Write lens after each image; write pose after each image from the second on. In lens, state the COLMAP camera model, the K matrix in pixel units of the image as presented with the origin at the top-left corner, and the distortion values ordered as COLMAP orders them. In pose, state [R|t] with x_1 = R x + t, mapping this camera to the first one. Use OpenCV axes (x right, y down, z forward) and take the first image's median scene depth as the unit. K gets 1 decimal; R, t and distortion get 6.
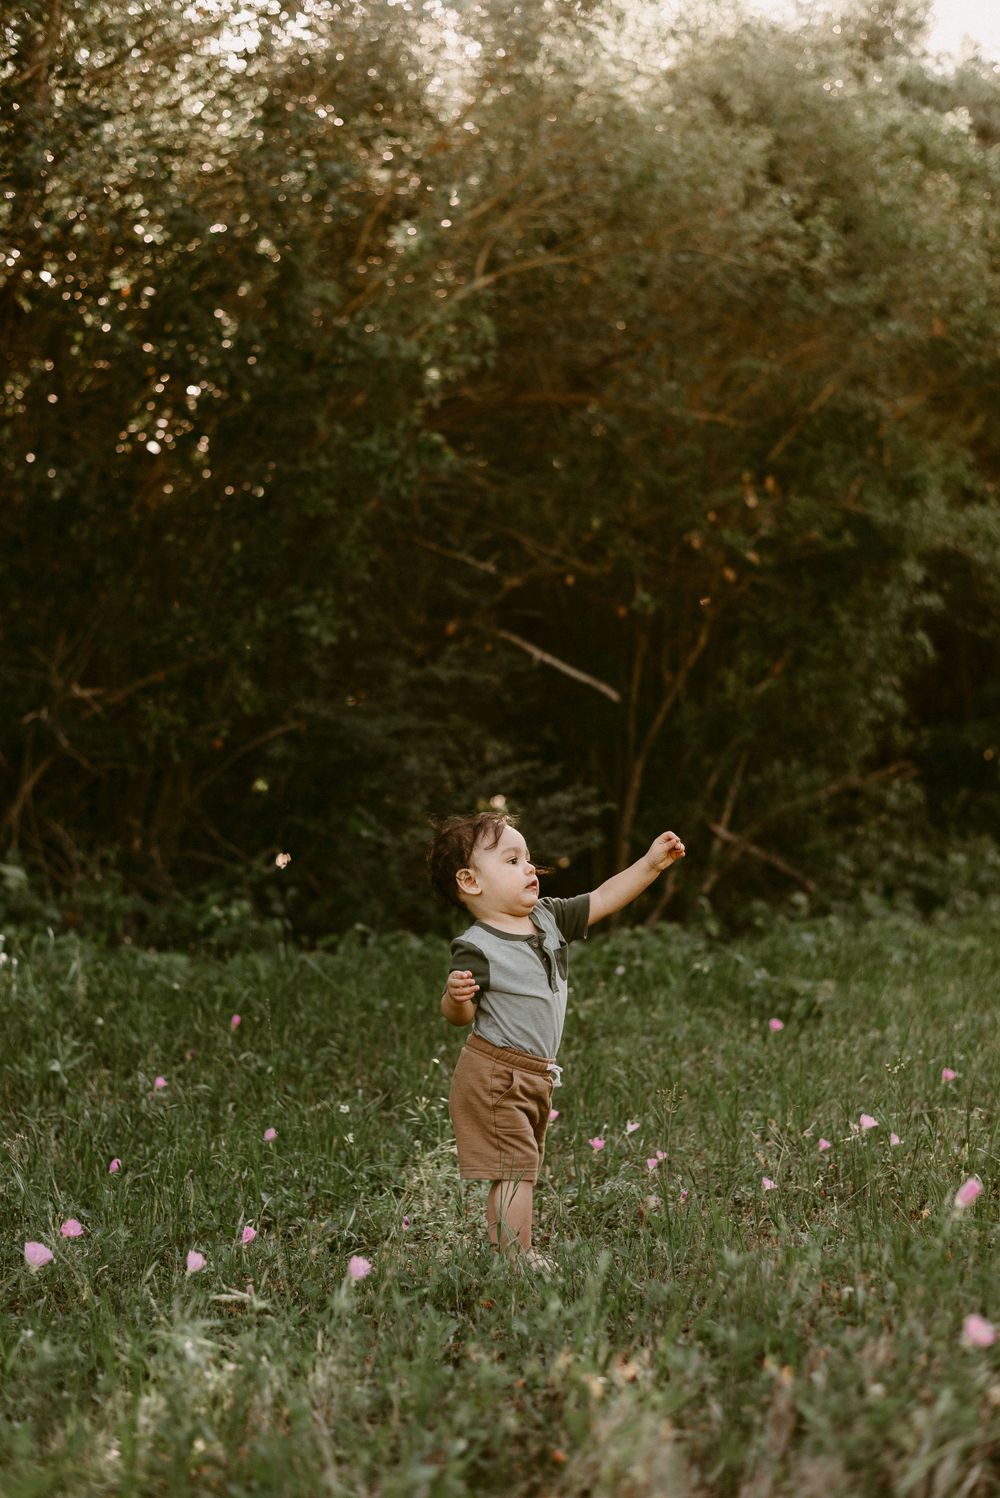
lens RADIAL K [[2058.1, 0, 498.7], [0, 2058.1, 763.3], [0, 0, 1]] dist [0.013872, 0.000000]
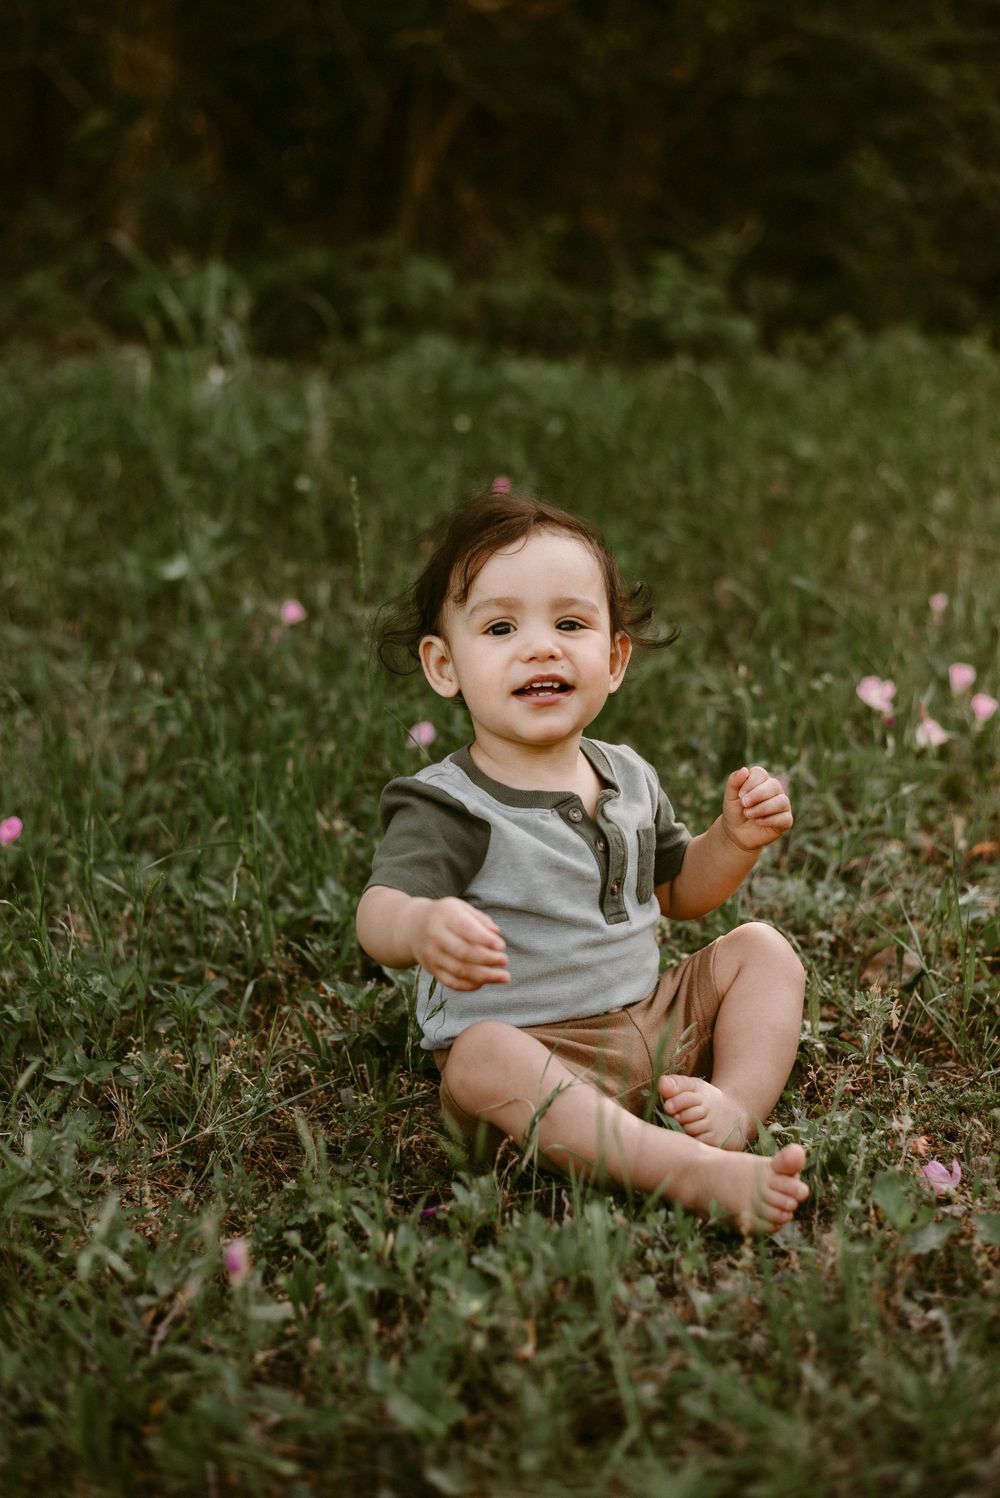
lens RADIAL K [[2058.1, 0, 504.3], [0, 2058.1, 754.9], [0, 0, 1]] dist [0.013872, 0.000000]
pose [[0.956655, 0.044865, -0.287748, 0.030259], [0.038619, 0.959793, 0.278040, 0.018983], [0.288653, -0.277100, 0.916458, 0.247194]]
